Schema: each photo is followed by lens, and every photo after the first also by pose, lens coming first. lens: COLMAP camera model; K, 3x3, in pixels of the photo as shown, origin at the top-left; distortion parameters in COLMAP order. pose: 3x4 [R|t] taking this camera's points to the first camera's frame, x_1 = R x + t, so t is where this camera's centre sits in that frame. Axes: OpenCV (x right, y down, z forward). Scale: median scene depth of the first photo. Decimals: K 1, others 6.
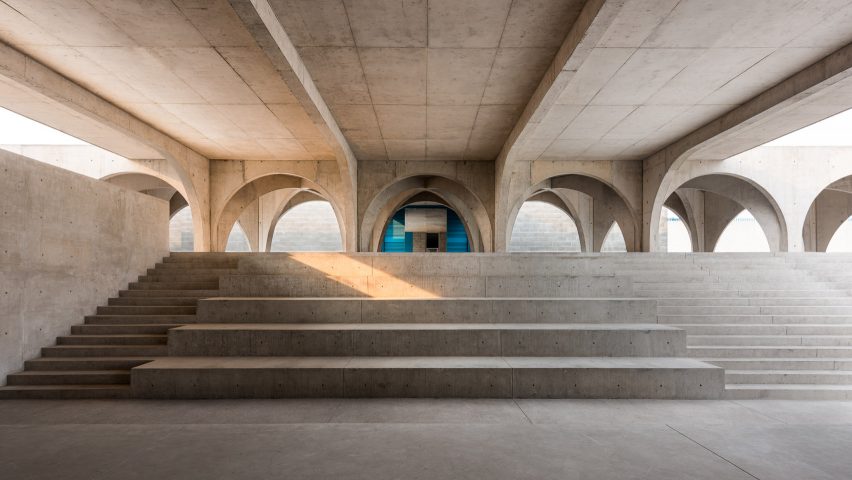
lens RADIAL K [[440.1, 0, 427.8], [0, 440.1, 281.4], [0, 0, 1]] dist [0.001543, -0.010828]
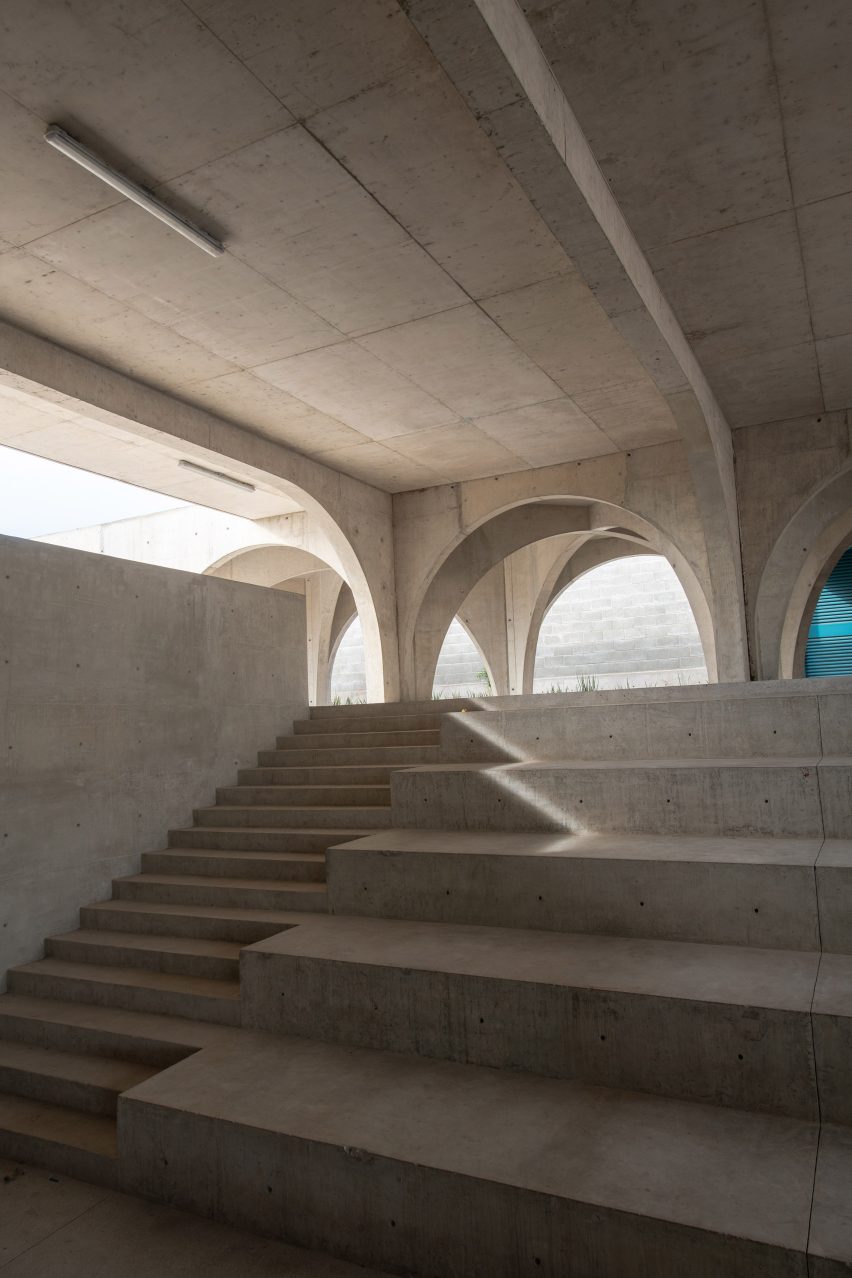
lens RADIAL K [[846.3, 0, 429.3], [0, 846.3, 661.4], [0, 0, 1]] dist [0.000422, 0.000365]
pose [[0.882740, -0.074808, -0.463868, -0.072495], [0.043603, 0.996026, -0.077653, -0.037554], [0.467834, 0.048321, 0.882494, 0.271241]]
